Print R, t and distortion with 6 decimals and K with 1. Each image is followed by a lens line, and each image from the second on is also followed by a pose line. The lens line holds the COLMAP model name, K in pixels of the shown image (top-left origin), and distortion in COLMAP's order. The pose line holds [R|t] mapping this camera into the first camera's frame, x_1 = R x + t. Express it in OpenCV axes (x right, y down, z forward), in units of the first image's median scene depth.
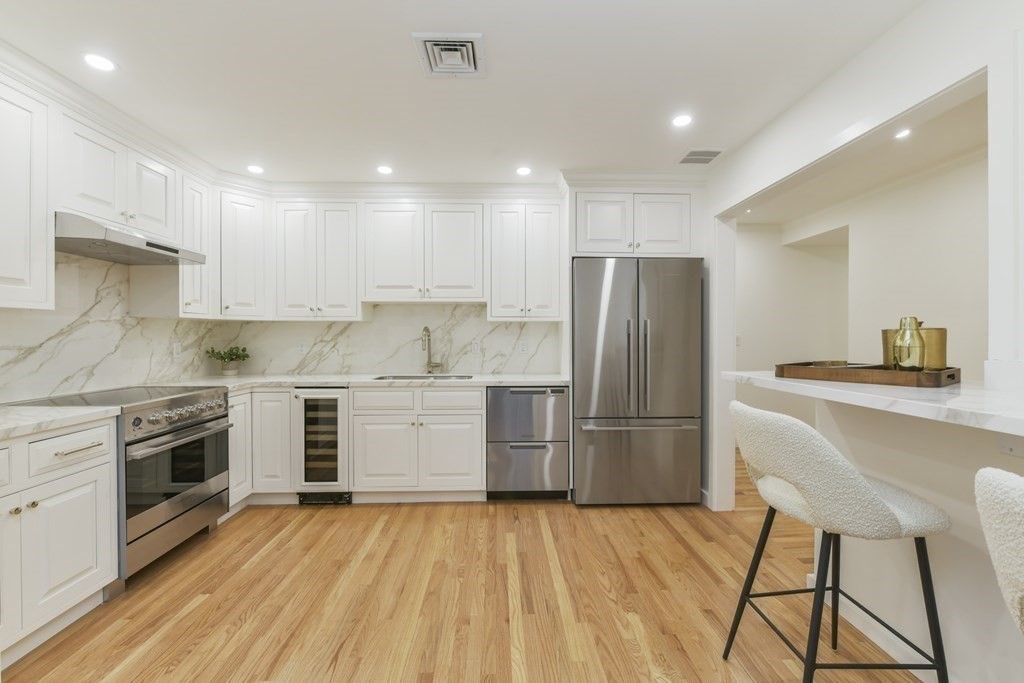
lens RADIAL K [[428.6, 0, 513.7], [0, 428.6, 341.0], [0, 0, 1]] dist [-0.000173, -0.000085]
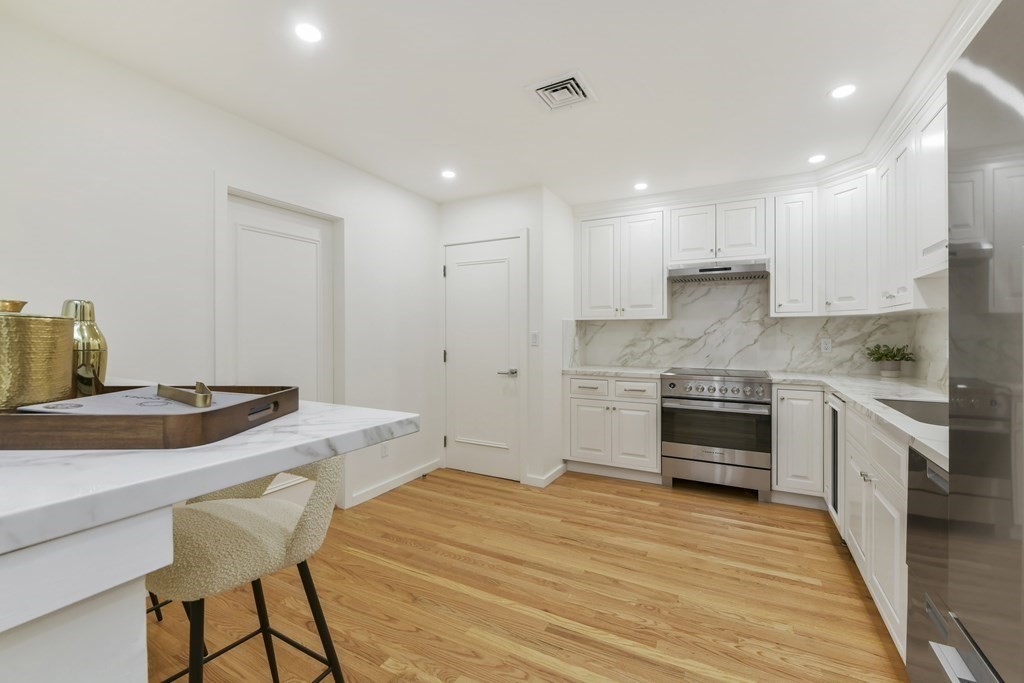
lens RADIAL K [[428.6, 0, 515.6], [0, 428.6, 334.6], [0, 0, 1]] dist [-0.000173, -0.000085]
pose [[-0.509137, 0.001680, -0.860684, 0.710631], [-0.010307, 0.999914, 0.008049, -0.008852], [0.860624, 0.012969, -0.509076, 1.141860]]
